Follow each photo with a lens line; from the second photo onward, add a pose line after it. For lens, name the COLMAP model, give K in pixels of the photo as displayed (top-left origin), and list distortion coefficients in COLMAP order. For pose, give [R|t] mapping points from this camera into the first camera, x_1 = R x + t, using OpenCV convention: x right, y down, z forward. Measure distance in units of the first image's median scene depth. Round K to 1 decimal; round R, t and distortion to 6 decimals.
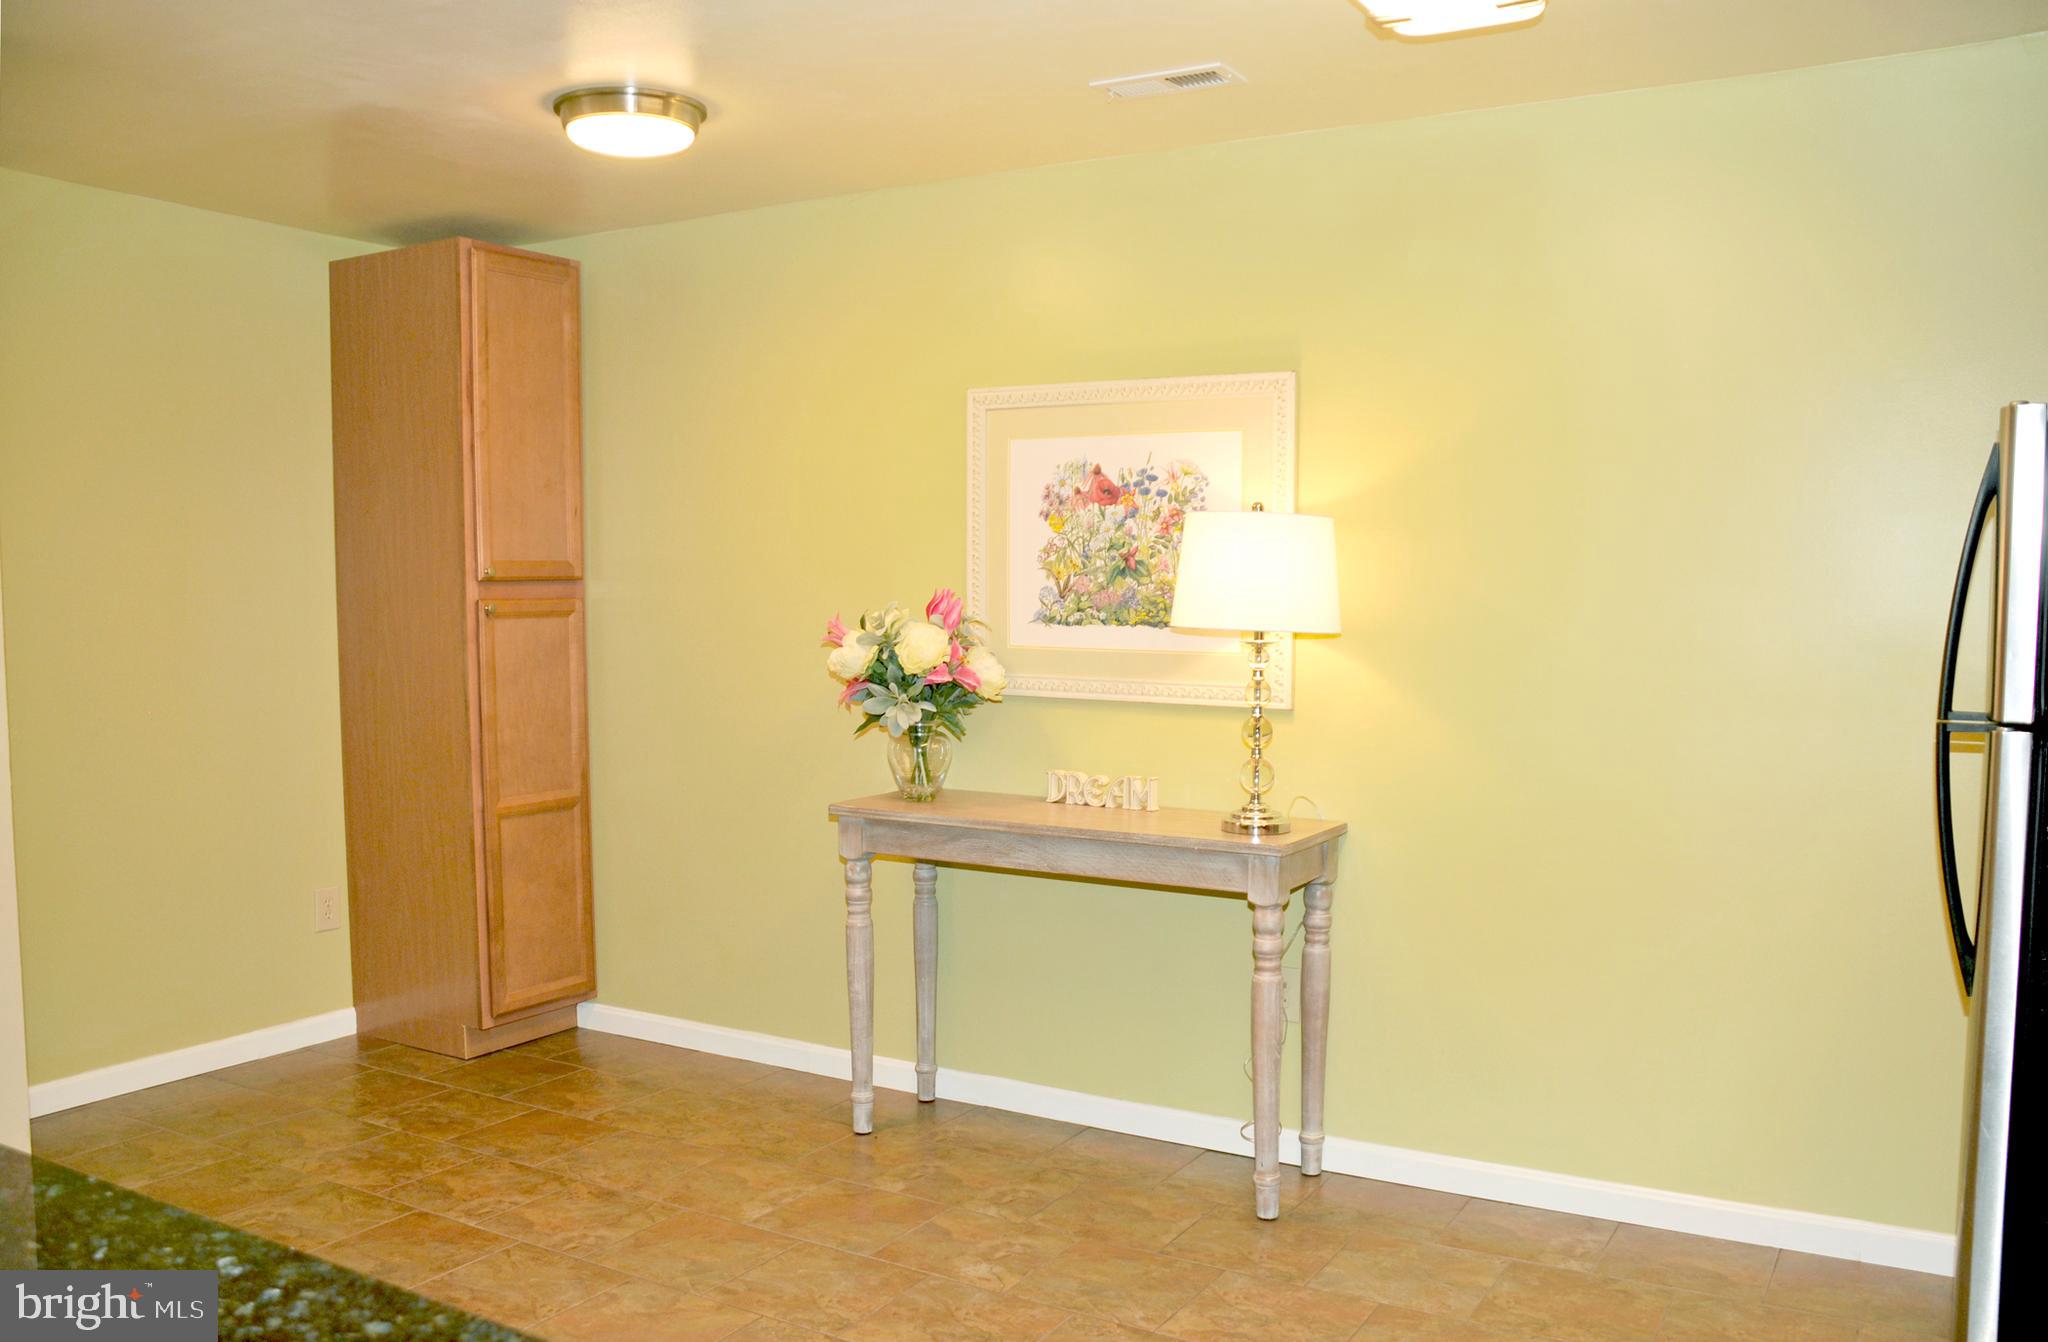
lens RADIAL K [[1687.5, 0, 1030.3], [0, 1687.5, 718.4], [0, 0, 1]] dist [-0.125571, 0.115753]
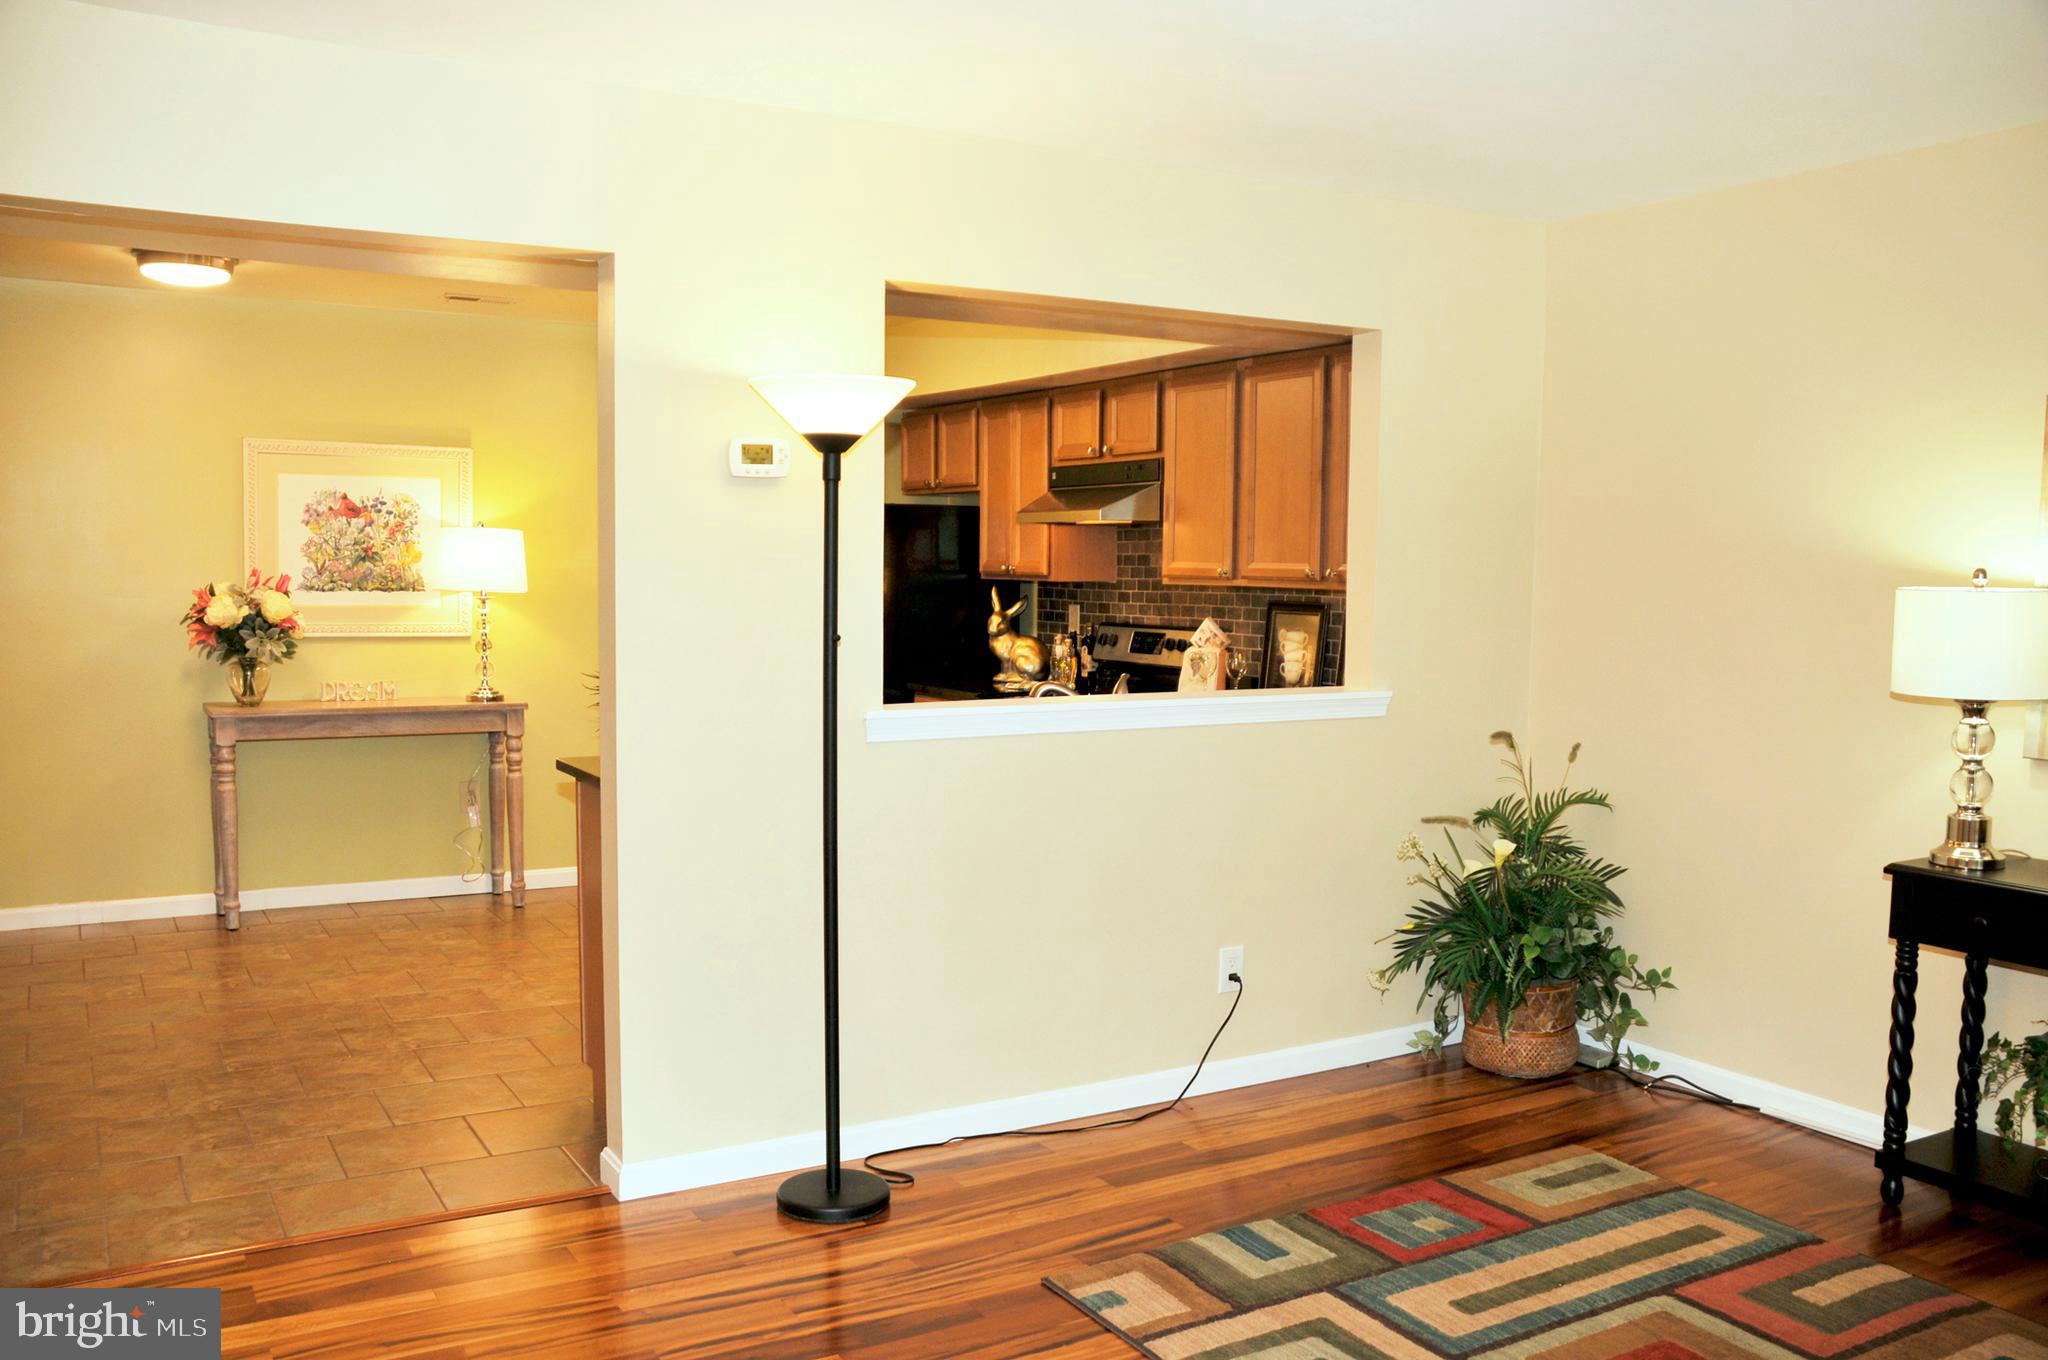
lens RADIAL K [[1703.1, 0, 1024.0], [0, 1703.1, 726.3], [0, 0, 1]] dist [-0.133210, 0.156375]
pose [[0.482984, -0.076848, 0.872250, -1.091298], [0.057949, 0.996763, 0.055730, 0.024113], [-0.873710, 0.023629, 0.485874, -0.371611]]
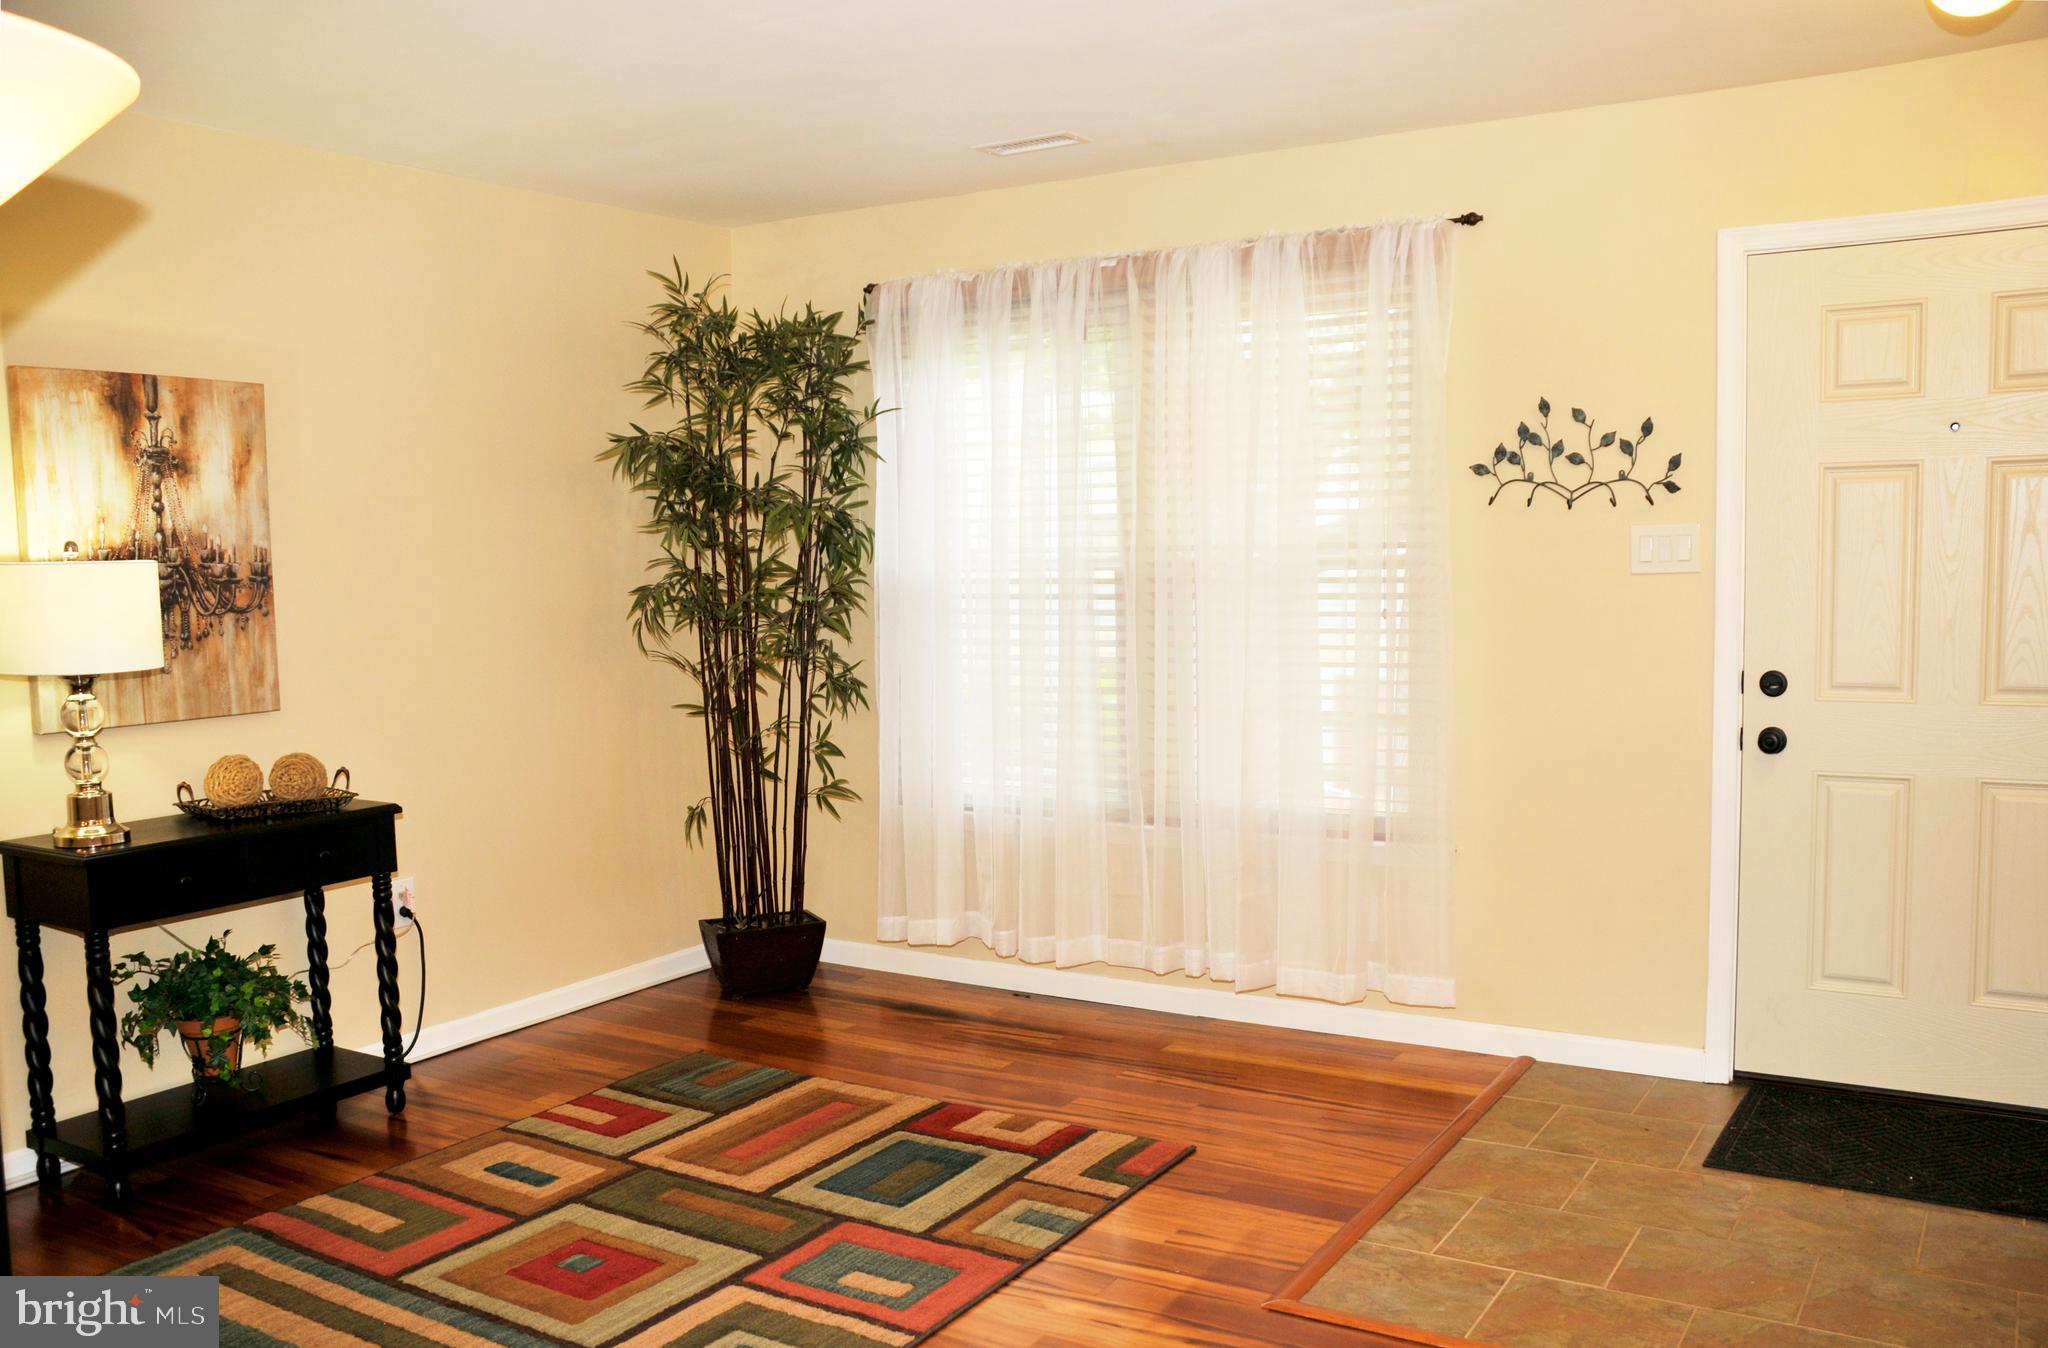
lens RADIAL K [[1708.1, 0, 1027.2], [0, 1708.1, 723.2], [0, 0, 1]] dist [-0.125233, 0.136102]
pose [[-0.999572, 0.019343, 0.021932, -0.586918], [0.022988, 0.983309, 0.180483, -0.032589], [-0.018075, 0.180910, -0.983333, 0.468769]]
